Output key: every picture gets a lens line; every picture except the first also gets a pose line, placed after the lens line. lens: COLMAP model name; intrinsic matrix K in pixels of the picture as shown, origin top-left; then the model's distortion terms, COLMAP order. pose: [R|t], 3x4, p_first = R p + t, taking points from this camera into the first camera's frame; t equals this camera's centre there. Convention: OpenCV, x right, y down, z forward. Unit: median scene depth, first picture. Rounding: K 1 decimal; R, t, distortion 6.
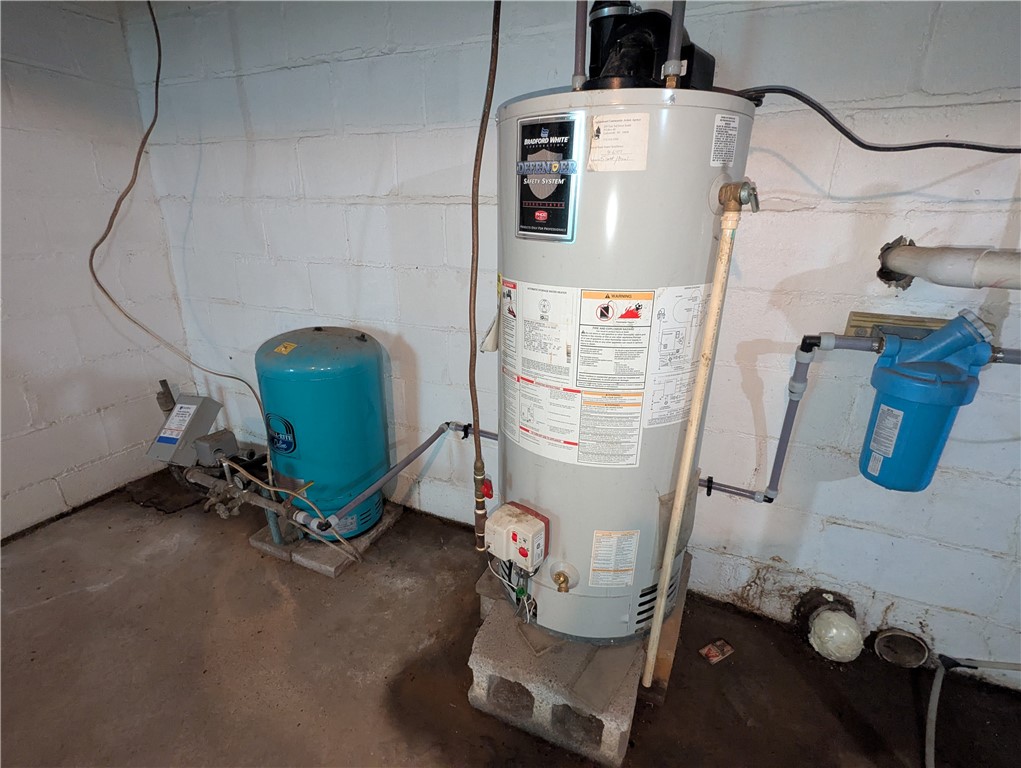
lens RADIAL K [[484.5, 0, 510.5], [0, 484.5, 384.0], [0, 0, 1]] dist [-0.000425, -0.000743]
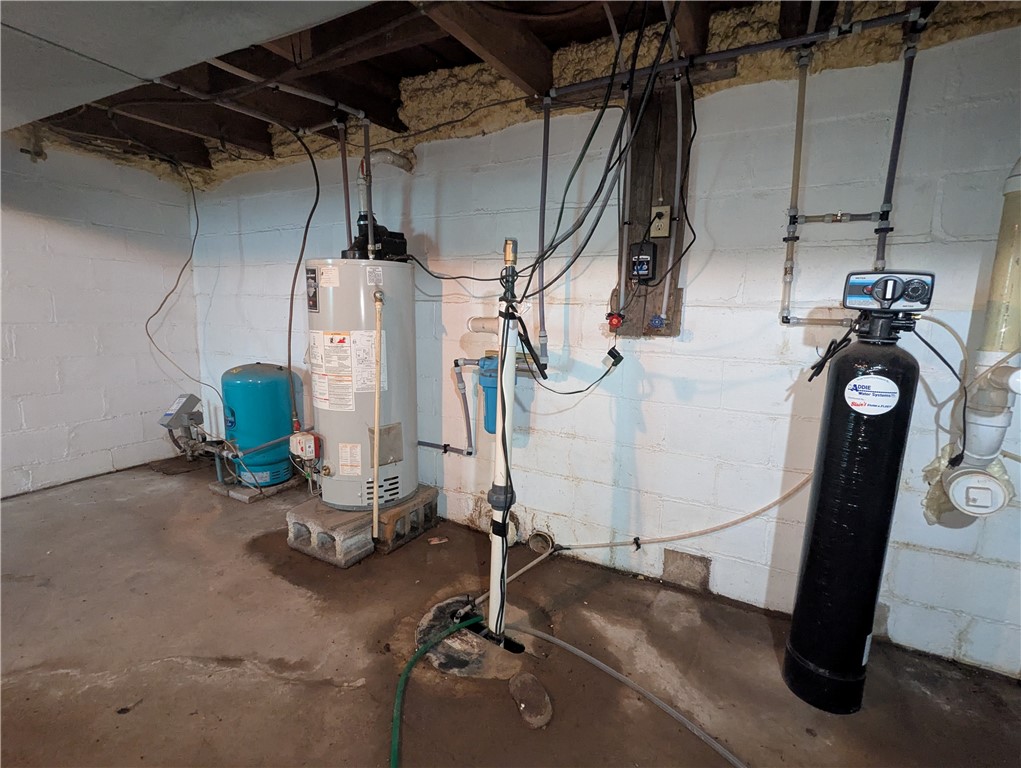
lens RADIAL K [[484.5, 0, 510.5], [0, 484.5, 384.0], [0, 0, 1]] dist [-0.000425, -0.000743]
pose [[0.995707, 0.021381, -0.090055, 0.885746], [-0.037660, 0.982360, -0.183167, 0.324097], [0.084550, 0.185772, 0.978948, -0.861366]]
